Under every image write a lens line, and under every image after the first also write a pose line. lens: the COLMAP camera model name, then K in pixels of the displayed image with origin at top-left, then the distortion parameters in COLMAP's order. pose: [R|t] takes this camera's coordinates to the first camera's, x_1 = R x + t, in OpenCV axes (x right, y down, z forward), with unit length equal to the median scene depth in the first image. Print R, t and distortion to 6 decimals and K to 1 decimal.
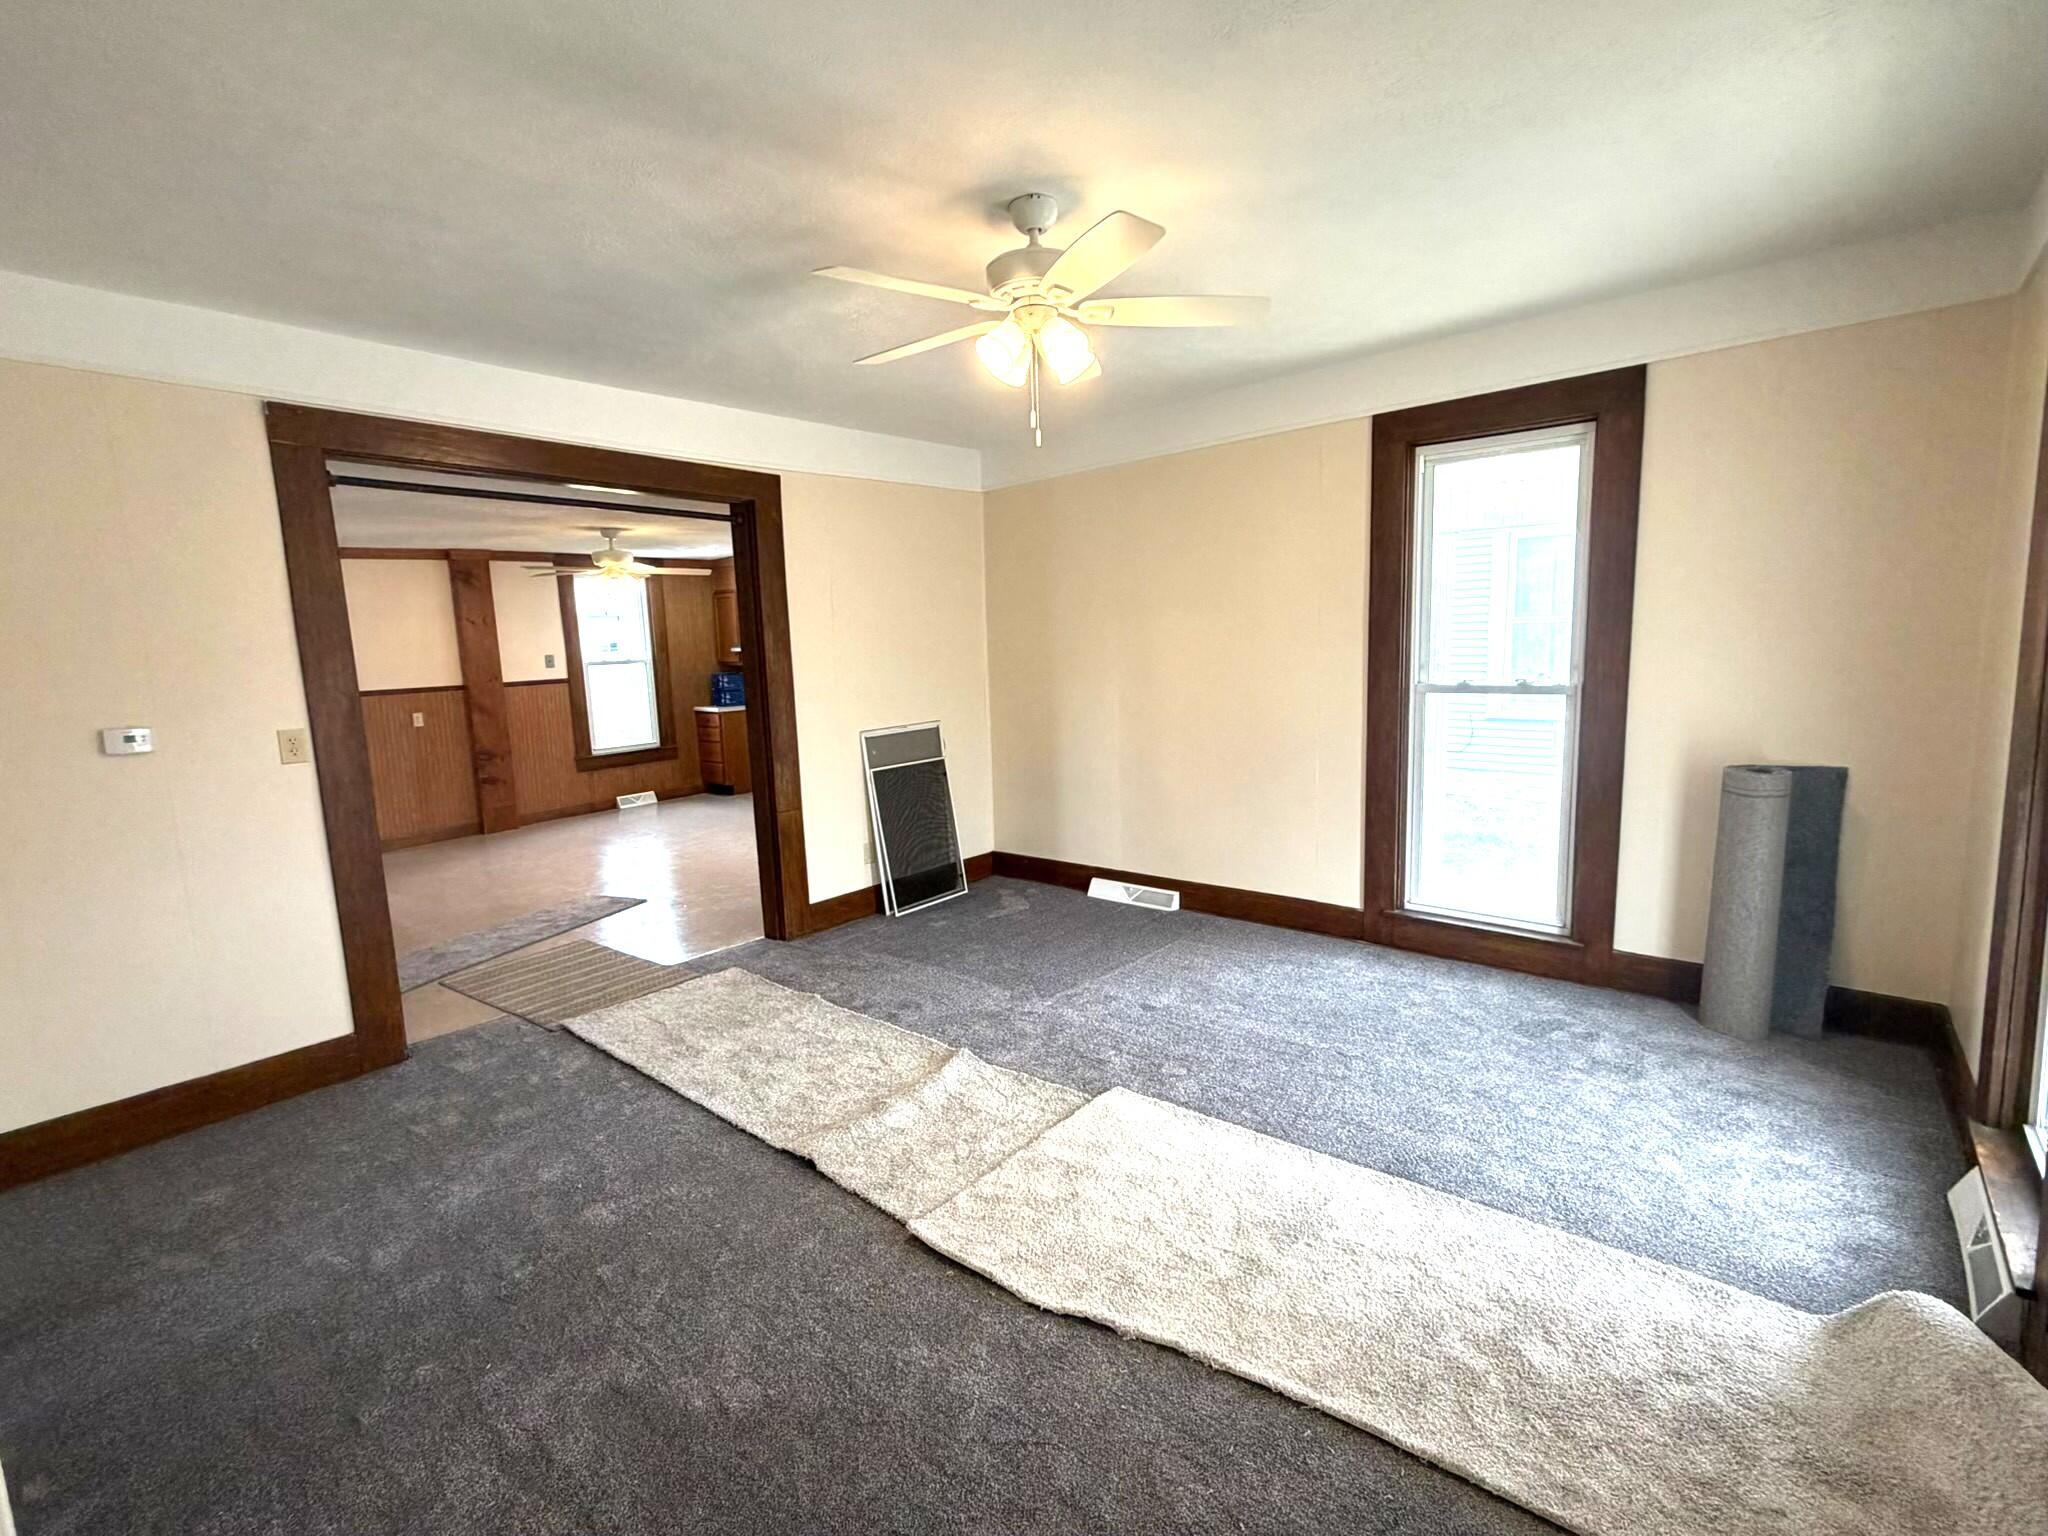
lens RADIAL K [[931.0, 0, 1024.0], [0, 931.0, 768.0], [0, 0, 1]] dist [-0.000365, -0.000028]
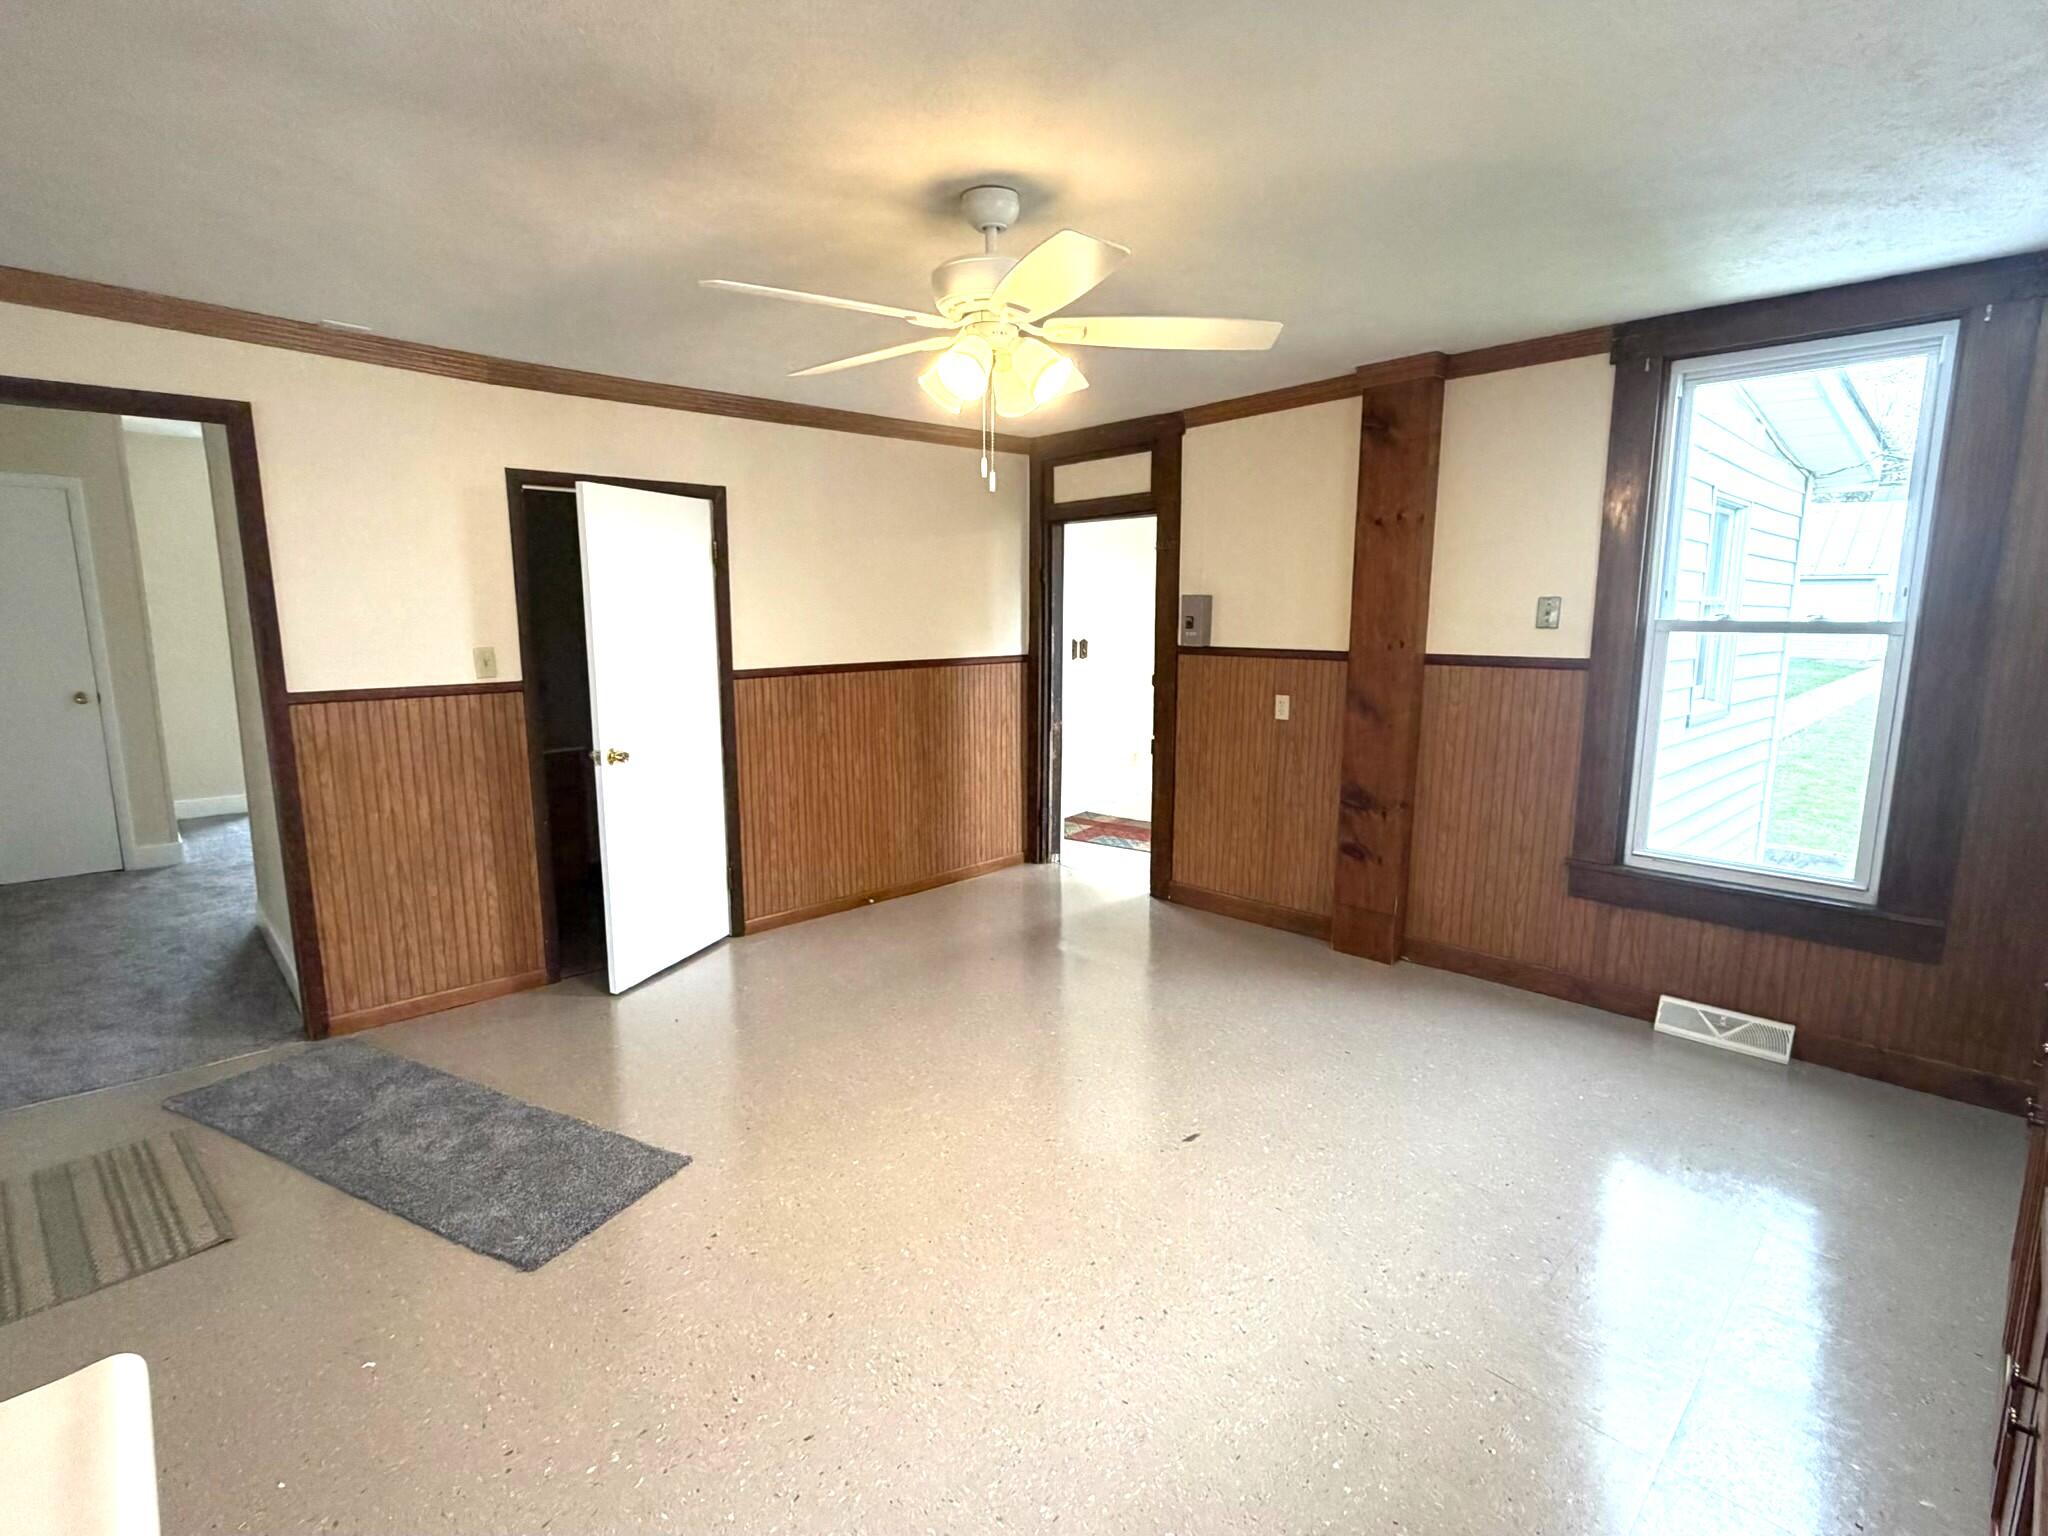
lens RADIAL K [[972.0, 0, 1024.0], [0, 972.0, 768.0], [0, 0, 1]] dist [0.000361, 0.000115]
pose [[-0.090534, 0.200493, -0.975503, -0.062674], [-0.140513, 0.967155, 0.211818, -0.107058], [0.985931, 0.156248, -0.059389, 0.810252]]
